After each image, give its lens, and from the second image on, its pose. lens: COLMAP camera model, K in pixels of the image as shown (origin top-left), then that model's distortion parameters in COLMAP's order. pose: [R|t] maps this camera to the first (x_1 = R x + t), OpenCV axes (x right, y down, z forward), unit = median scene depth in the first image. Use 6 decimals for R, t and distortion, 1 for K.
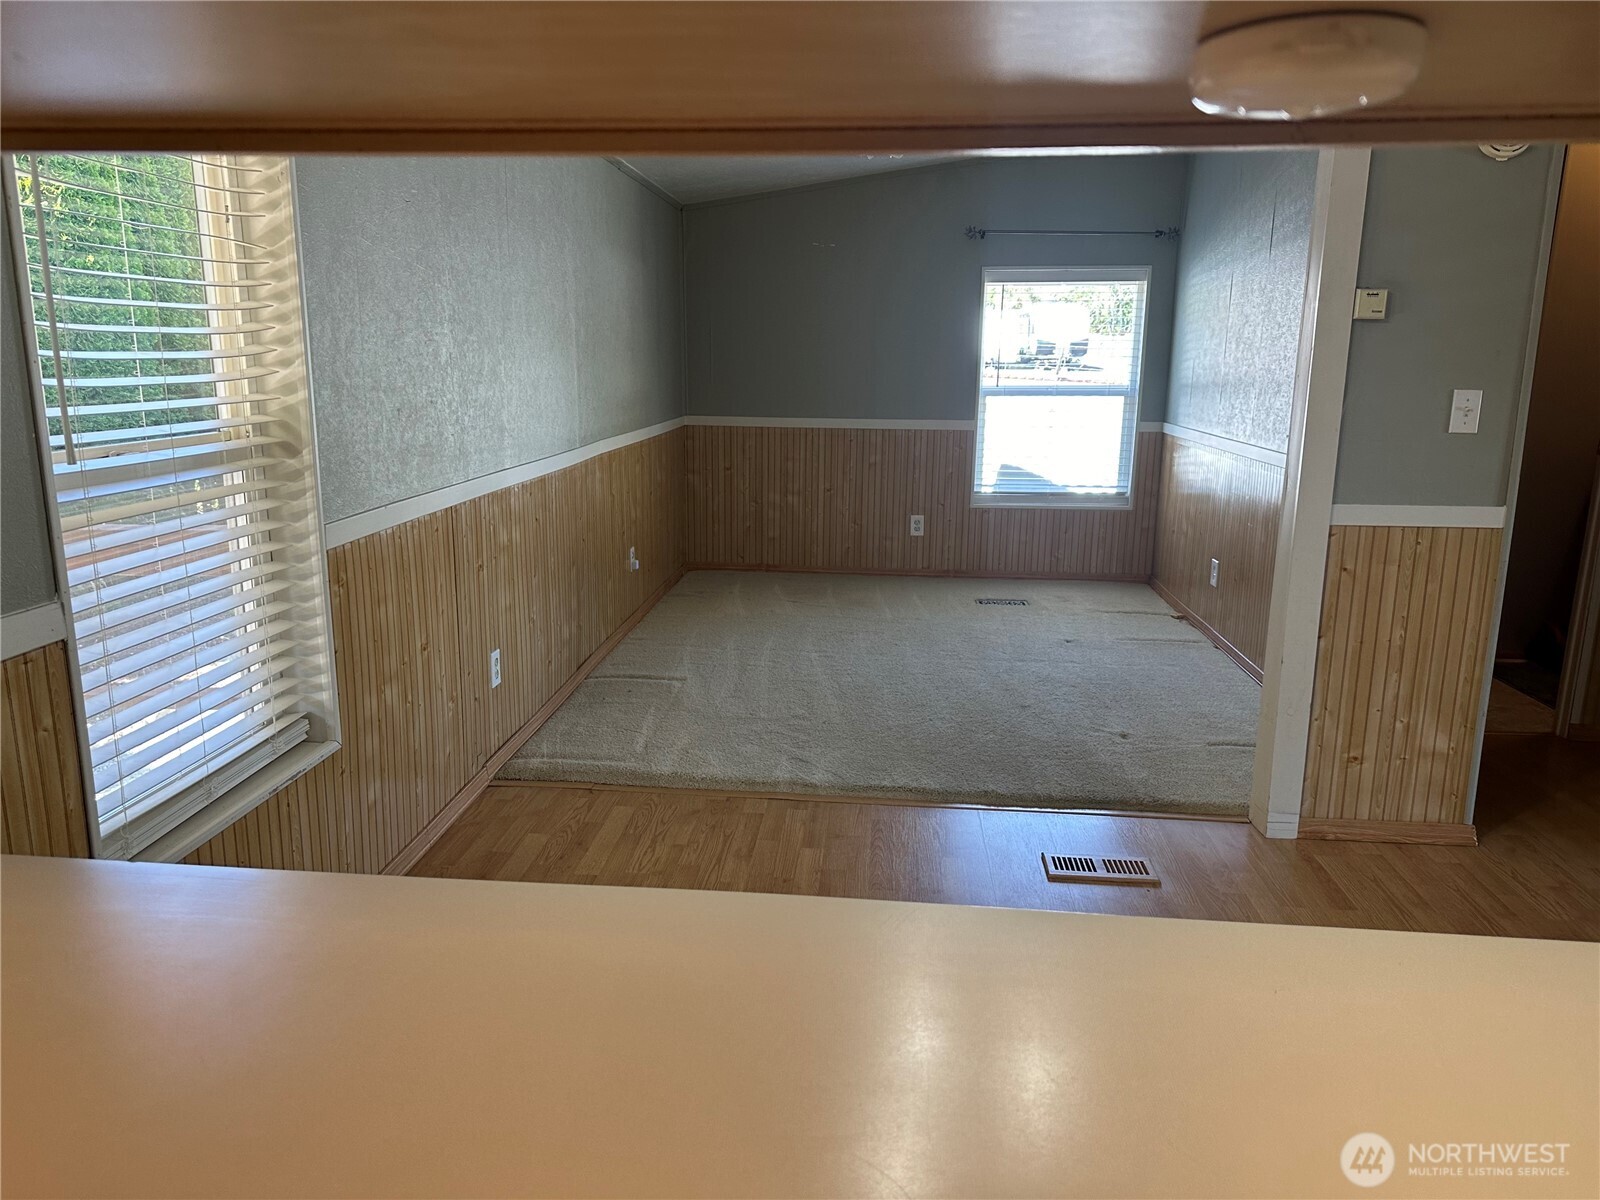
lens RADIAL K [[1109.7, 0, 806.6], [0, 1109.7, 597.1], [0, 0, 1]] dist [0.123926, -0.206891]
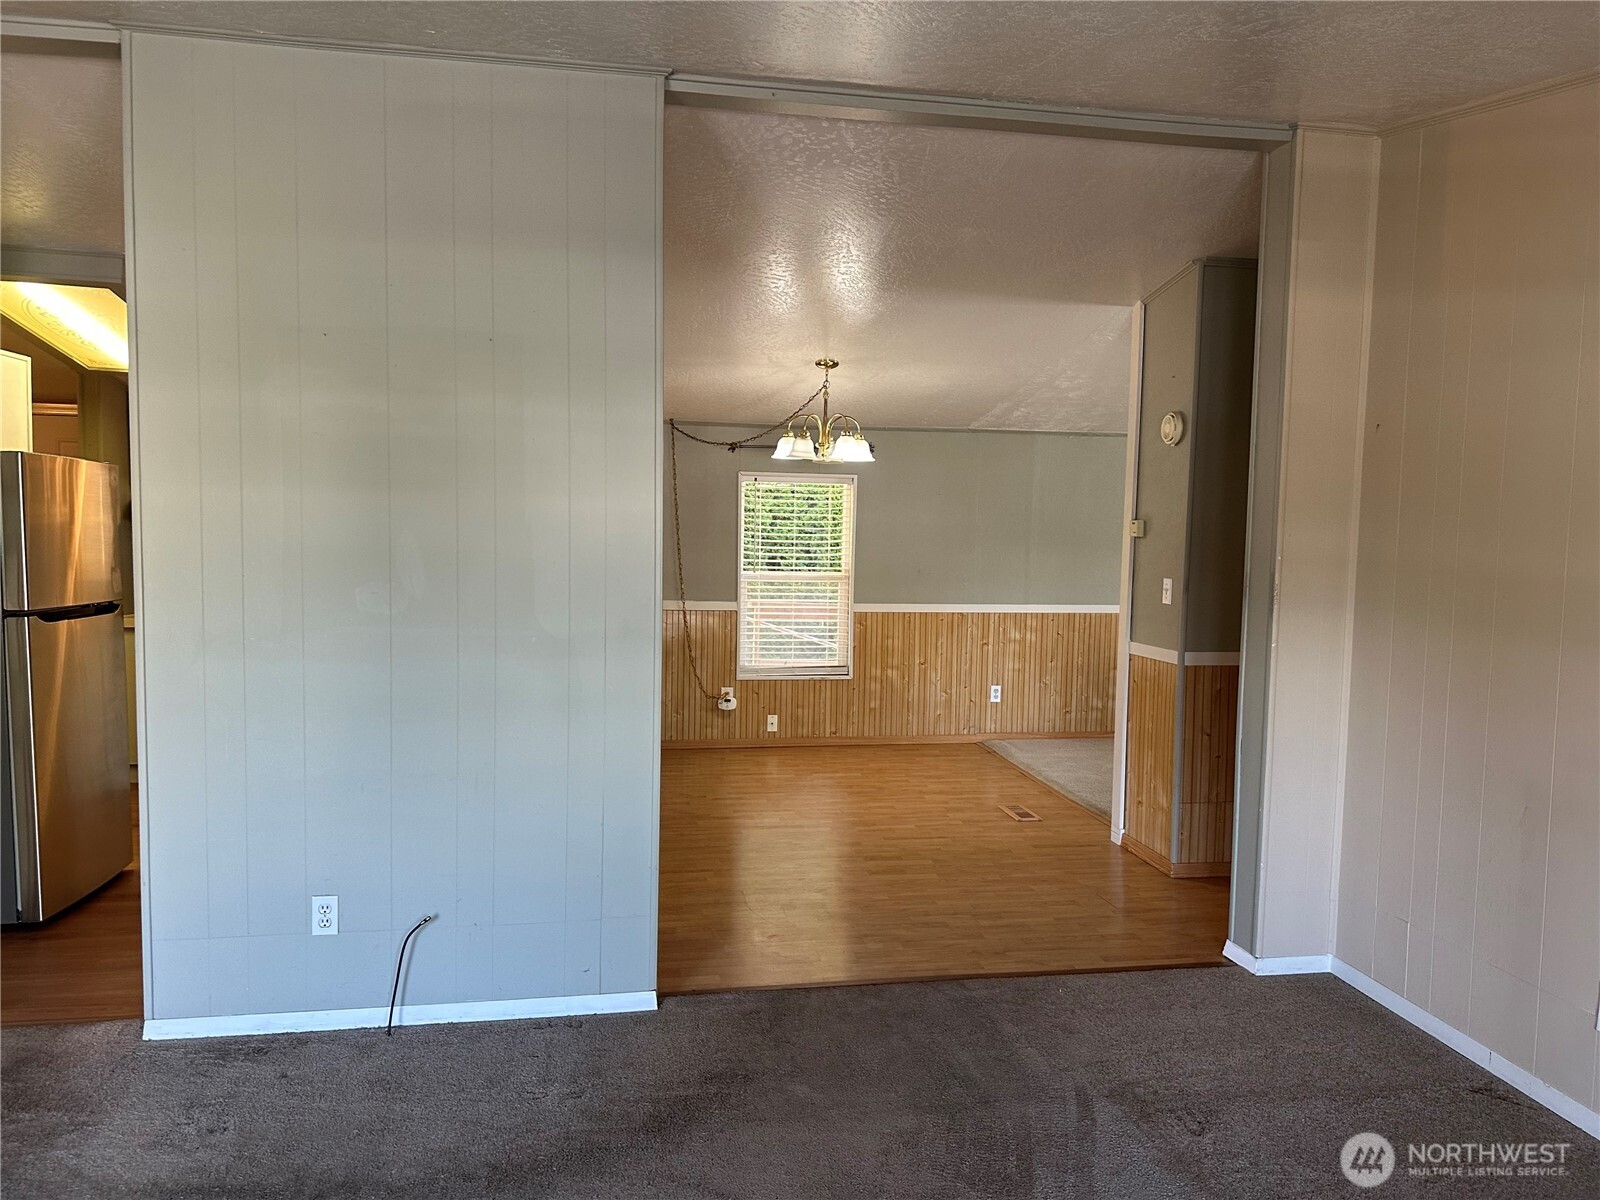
lens RADIAL K [[1109.7, 0, 806.6], [0, 1109.7, 597.1], [0, 0, 1]] dist [0.123926, -0.206891]
pose [[0.246402, 0.050358, -0.967858, 0.934429], [-0.224952, 0.974348, -0.006574, -0.012065], [0.942700, 0.219342, 0.251410, 0.042459]]
